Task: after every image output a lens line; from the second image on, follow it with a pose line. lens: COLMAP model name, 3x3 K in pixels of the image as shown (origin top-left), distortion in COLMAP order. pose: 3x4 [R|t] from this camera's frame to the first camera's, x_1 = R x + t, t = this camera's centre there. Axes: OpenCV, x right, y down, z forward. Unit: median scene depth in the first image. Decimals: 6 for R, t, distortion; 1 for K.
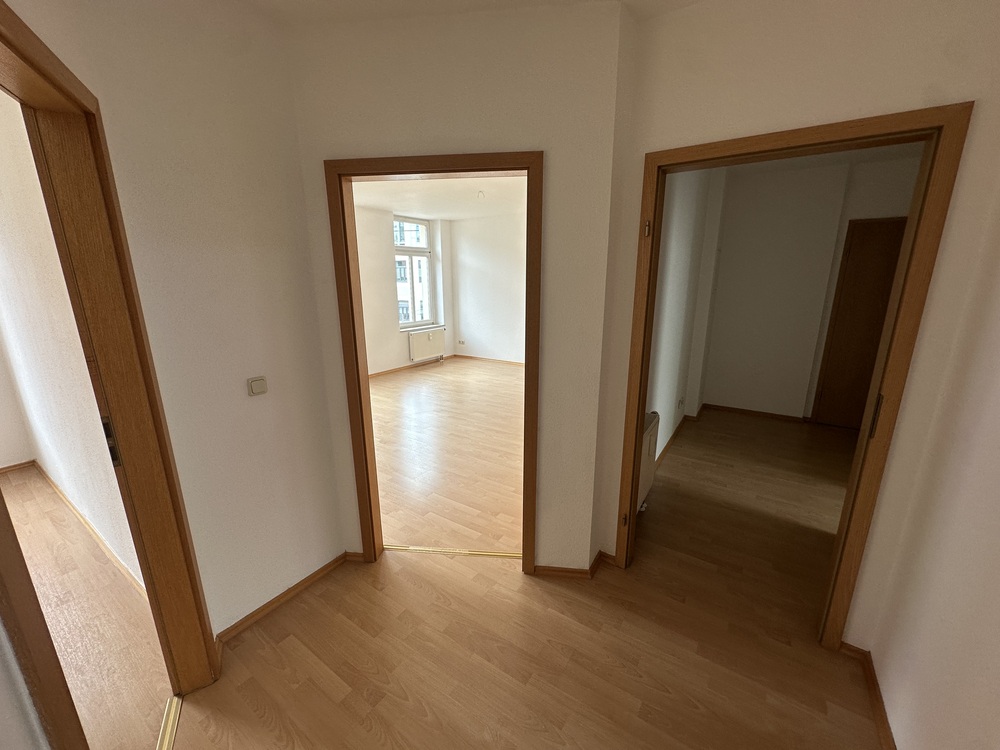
lens RADIAL K [[396.7, 0, 500.0], [0, 396.7, 375.0], [0, 0, 1]] dist [-0.001371, -0.000073]
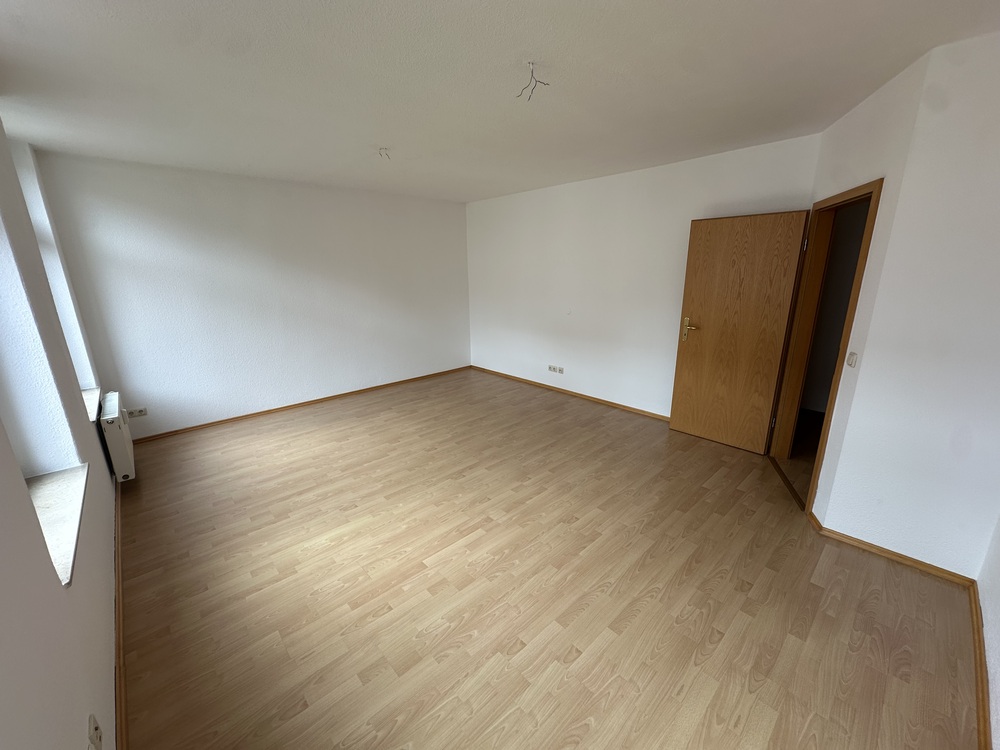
lens RADIAL K [[396.7, 0, 500.0], [0, 396.7, 375.0], [0, 0, 1]] dist [-0.001371, -0.000073]
pose [[0.234005, -0.254212, 0.938412, -0.658709], [0.245380, 0.949406, 0.196002, -0.169621], [-0.940761, 0.184402, 0.284544, 0.641976]]
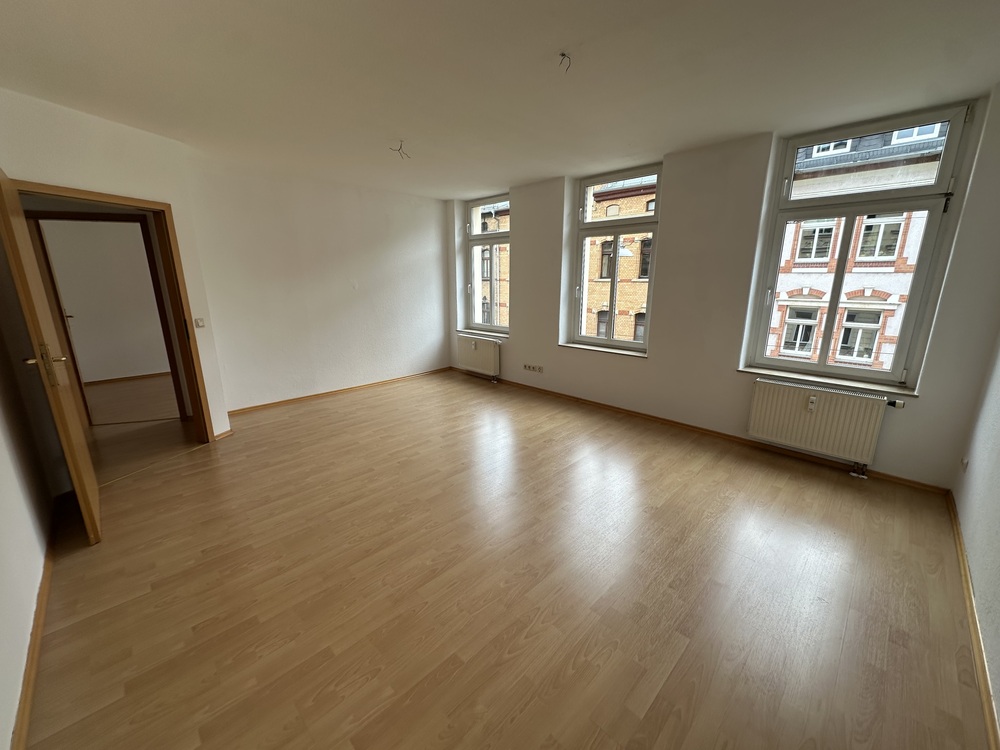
lens RADIAL K [[396.7, 0, 500.0], [0, 396.7, 375.0], [0, 0, 1]] dist [-0.001371, -0.000073]
pose [[-0.197380, 0.239921, -0.950515, 0.398127], [-0.232438, 0.930488, 0.283133, -0.230678], [0.952373, 0.276821, -0.127893, 0.991139]]
